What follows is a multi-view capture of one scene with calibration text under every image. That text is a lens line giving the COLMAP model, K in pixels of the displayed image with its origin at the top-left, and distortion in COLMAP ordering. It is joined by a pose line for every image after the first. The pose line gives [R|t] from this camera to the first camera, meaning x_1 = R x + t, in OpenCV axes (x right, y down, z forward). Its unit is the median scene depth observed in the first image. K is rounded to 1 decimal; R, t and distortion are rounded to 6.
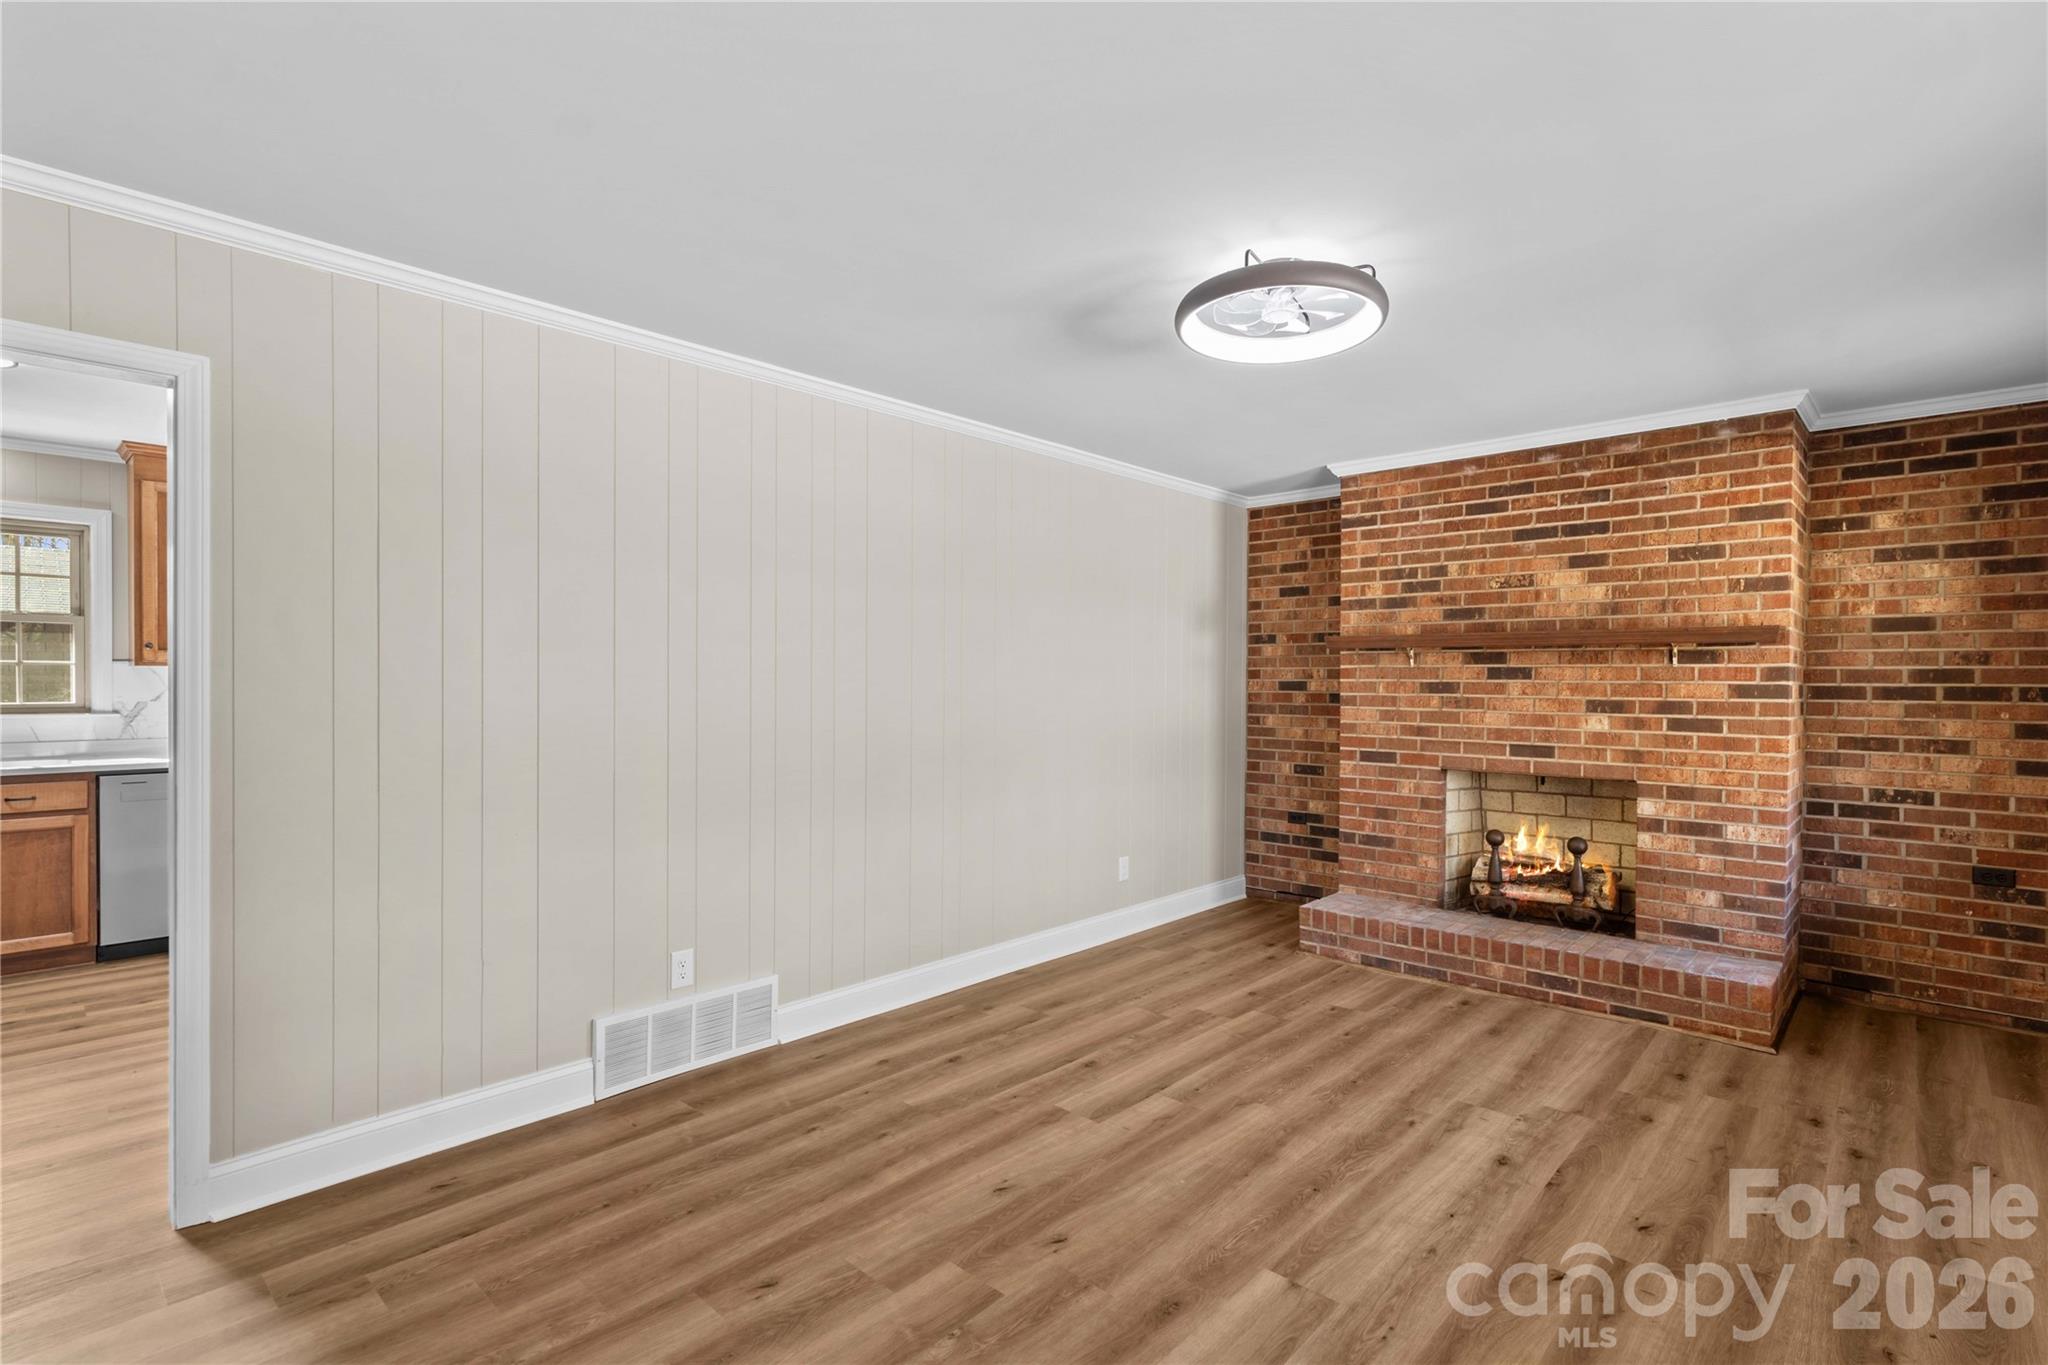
lens RADIAL K [[992.7, 0, 1002.4], [0, 992.7, 690.3], [0, 0, 1]] dist [-0.000764, 0.002257]
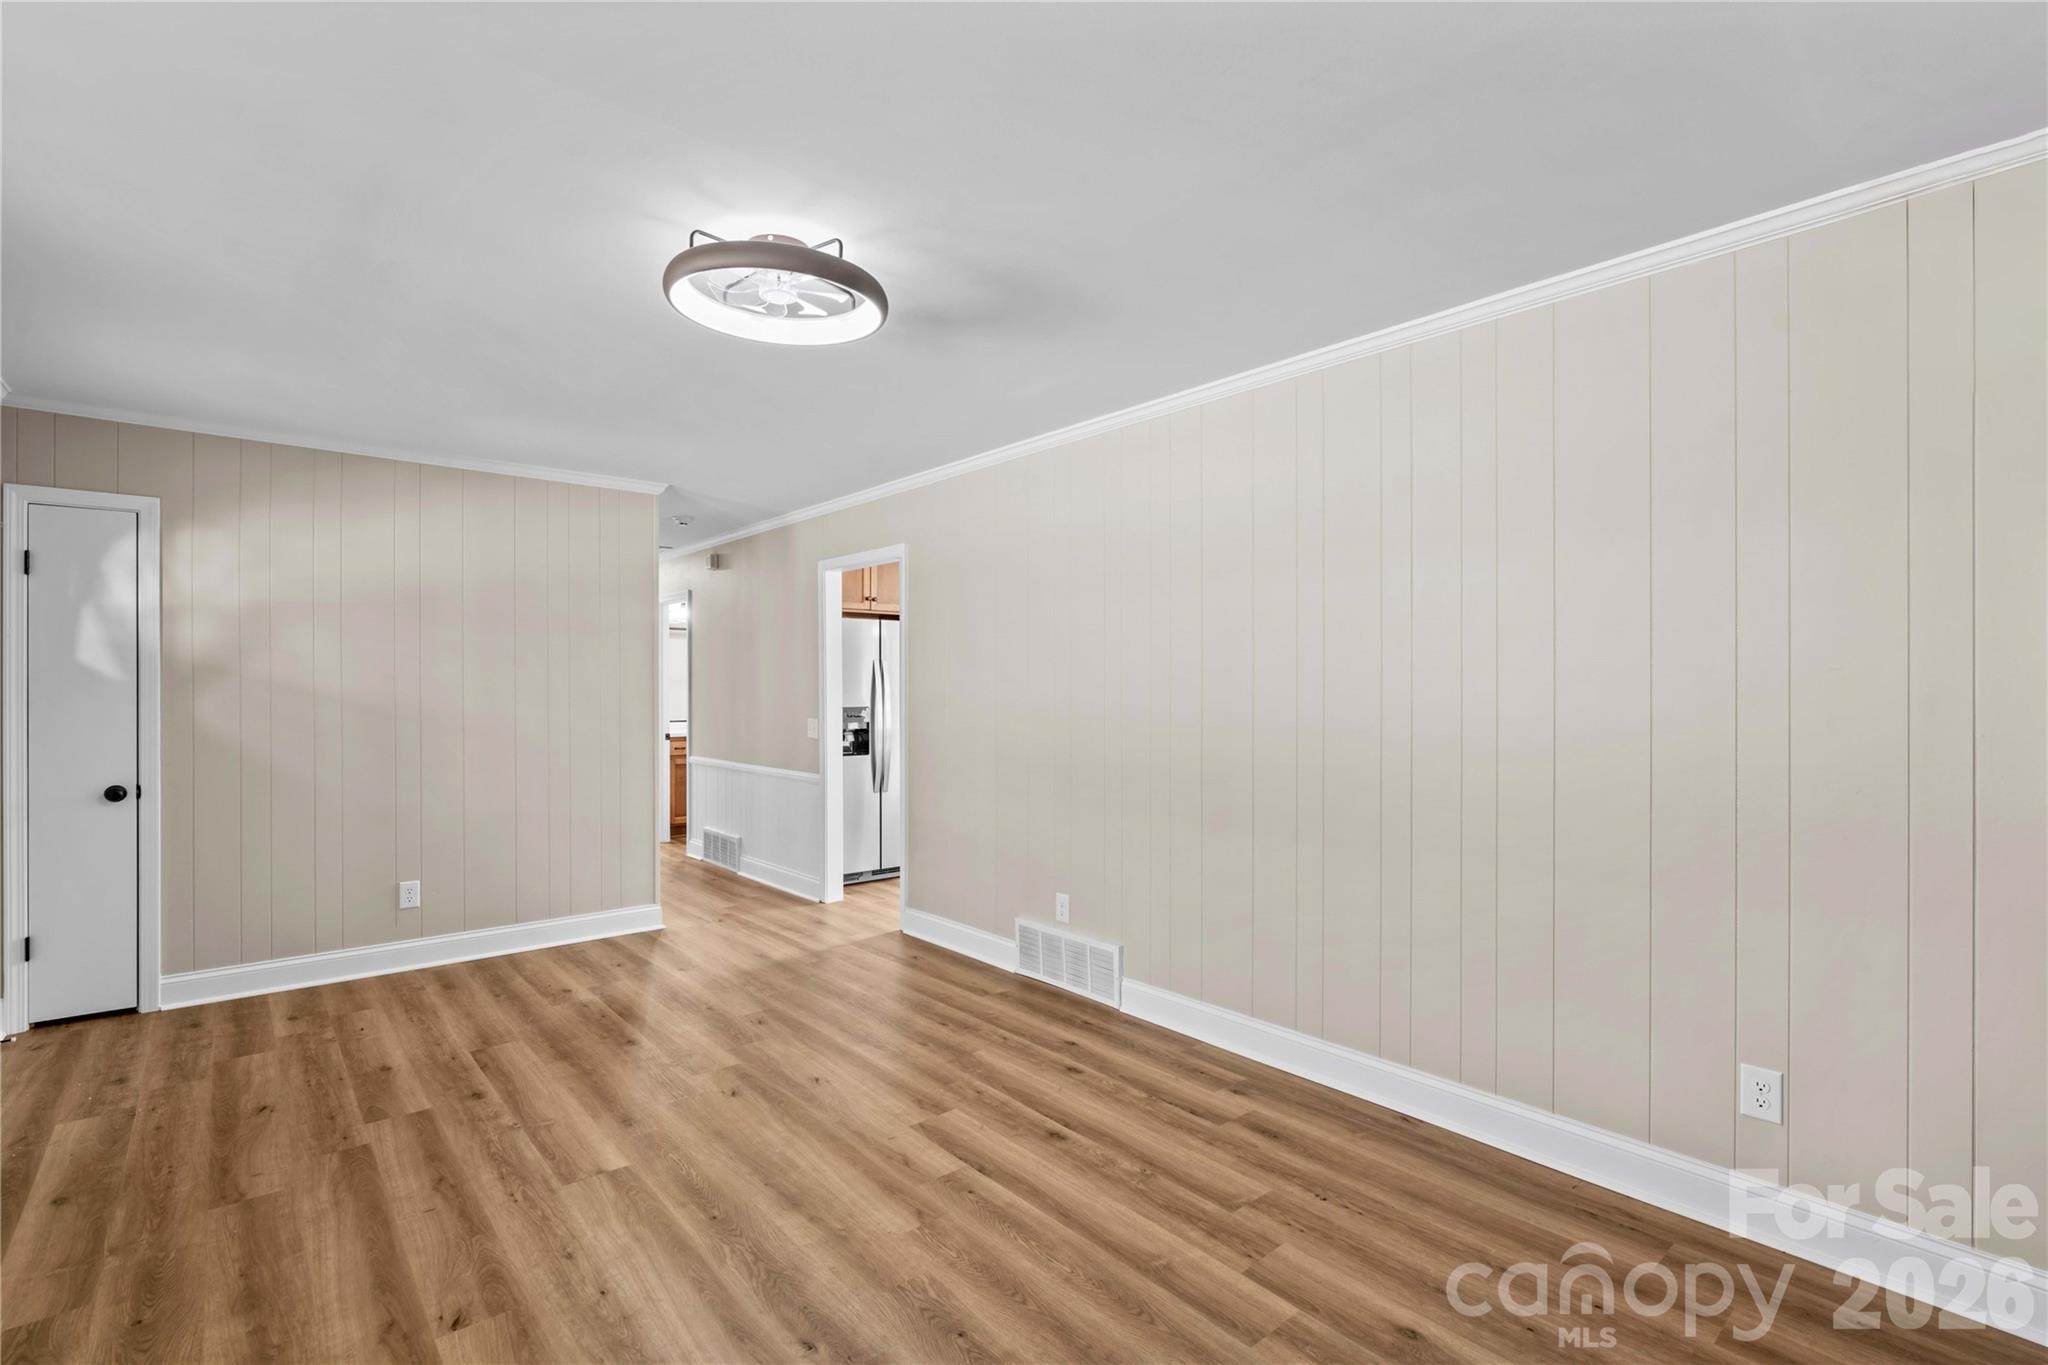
lens RADIAL K [[929.0, 0, 1018.7], [0, 929.0, 677.4], [0, 0, 1]] dist [-0.005216, 0.001858]
pose [[-0.113968, -0.015400, -0.993365, 0.790706], [-0.011525, 0.999833, -0.014178, -0.008250], [0.993418, 0.009832, -0.114127, 0.928885]]
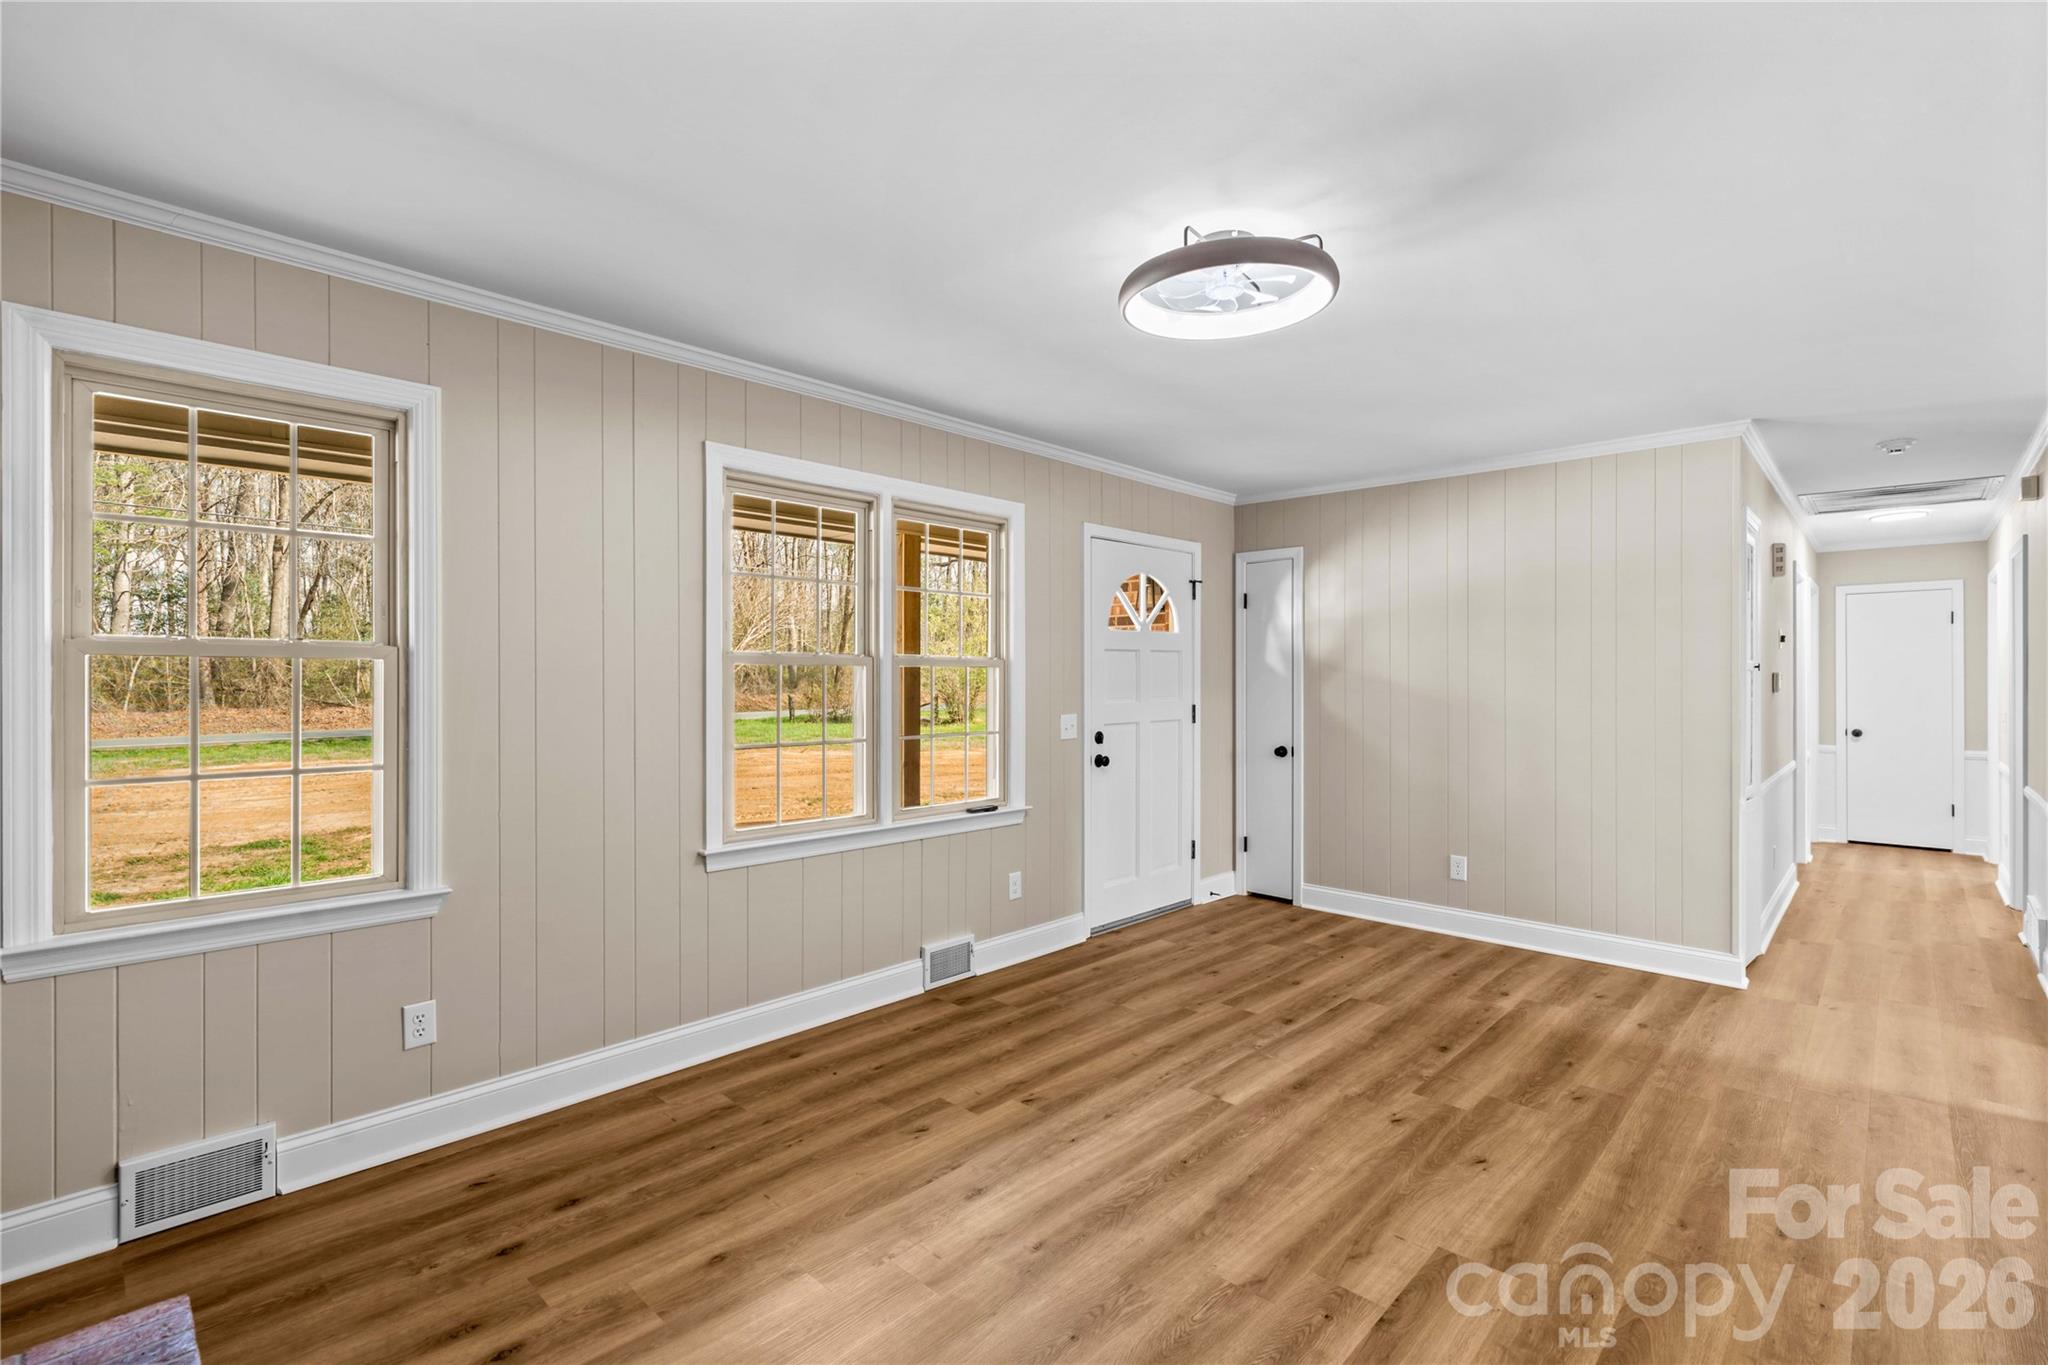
lens RADIAL K [[929.0, 0, 1008.8], [0, 929.0, 675.0], [0, 0, 1]] dist [-0.005216, 0.001858]
pose [[-0.999897, -0.009854, 0.010454, 0.332244], [-0.009773, 0.999922, 0.007735, -0.014611], [-0.010529, 0.007632, -0.999915, 1.326184]]
